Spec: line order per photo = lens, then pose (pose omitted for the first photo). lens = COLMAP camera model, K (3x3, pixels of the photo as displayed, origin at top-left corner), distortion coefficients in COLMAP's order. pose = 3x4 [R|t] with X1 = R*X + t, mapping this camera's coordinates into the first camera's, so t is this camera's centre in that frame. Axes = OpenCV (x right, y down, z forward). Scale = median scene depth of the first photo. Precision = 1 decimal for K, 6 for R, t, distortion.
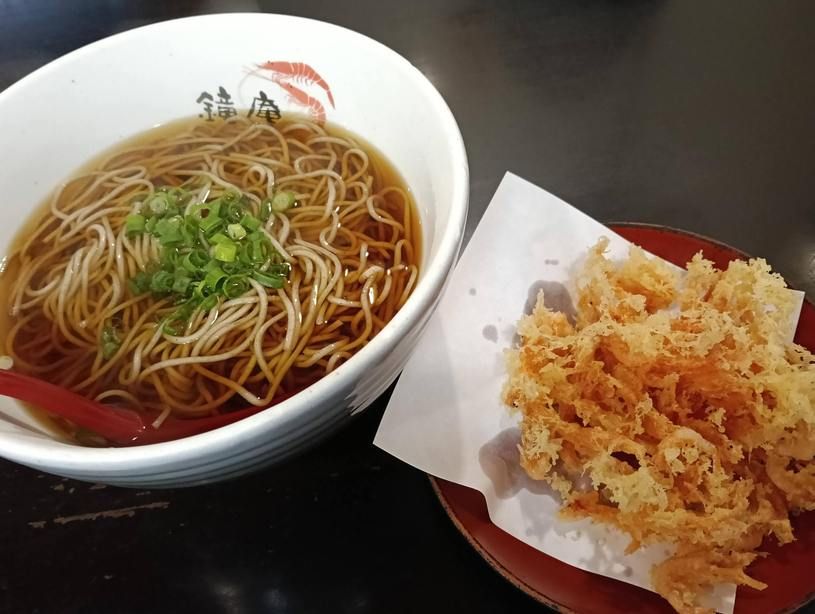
lens RADIAL K [[684.4, 0, 409.3], [0, 684.4, 303.3], [0, 0, 1]] dist [0.011468, -0.031085]
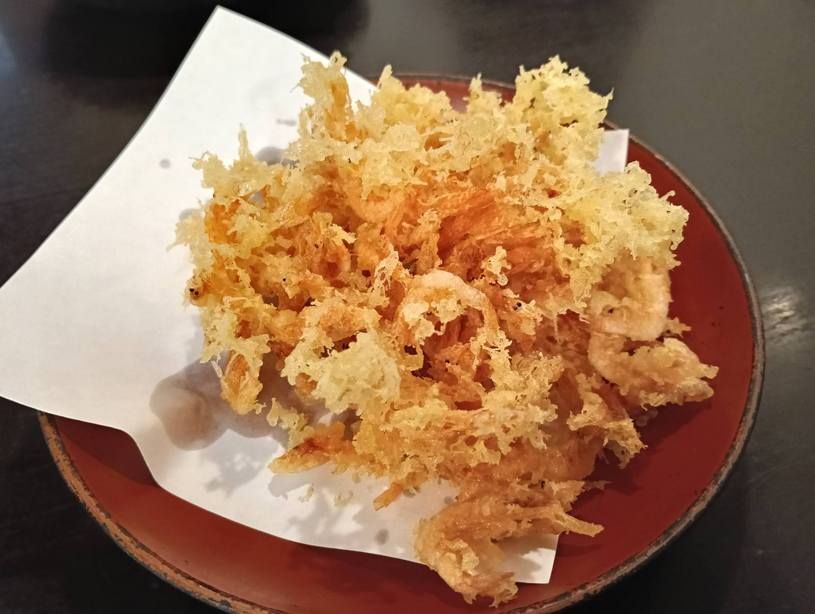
lens RADIAL K [[684.4, 0, 408.1], [0, 684.4, 311.2], [0, 0, 1]] dist [0.011468, -0.031085]
pose [[0.988314, -0.072934, 0.133850, 0.273632], [0.085253, 0.992400, -0.088731, 0.249002], [-0.126362, 0.099106, 0.987021, 0.384676]]
